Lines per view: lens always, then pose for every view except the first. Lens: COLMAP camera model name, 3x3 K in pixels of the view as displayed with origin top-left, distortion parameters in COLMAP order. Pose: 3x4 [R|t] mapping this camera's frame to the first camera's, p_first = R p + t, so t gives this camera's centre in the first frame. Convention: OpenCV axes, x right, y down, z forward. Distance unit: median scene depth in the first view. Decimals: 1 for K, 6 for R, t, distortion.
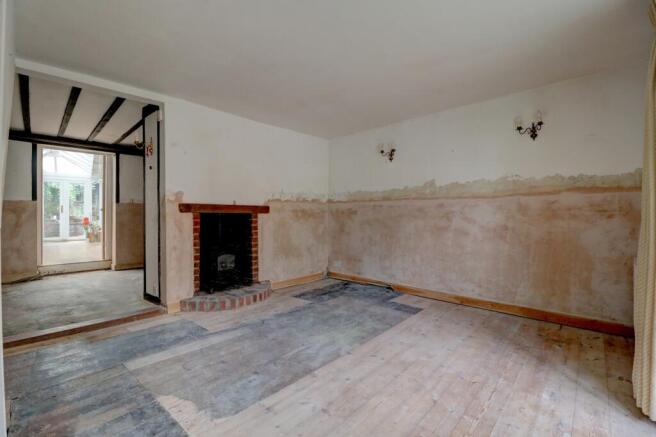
lens RADIAL K [[304.5, 0, 323.9], [0, 304.5, 215.3], [0, 0, 1]] dist [-0.000458, -0.012391]
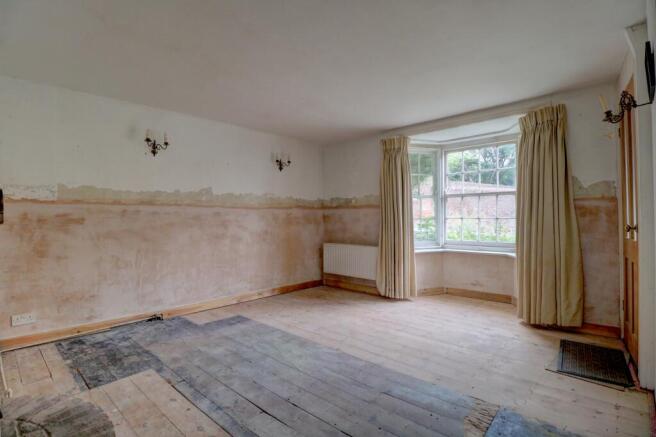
lens RADIAL K [[304.5, 0, 323.9], [0, 304.5, 215.3], [0, 0, 1]] dist [-0.000458, -0.012391]
pose [[0.002549, 0.015791, 0.999872, -0.677891], [0.007076, 0.999850, -0.015809, -0.009394], [-0.999972, 0.007115, 0.002437, 0.689396]]
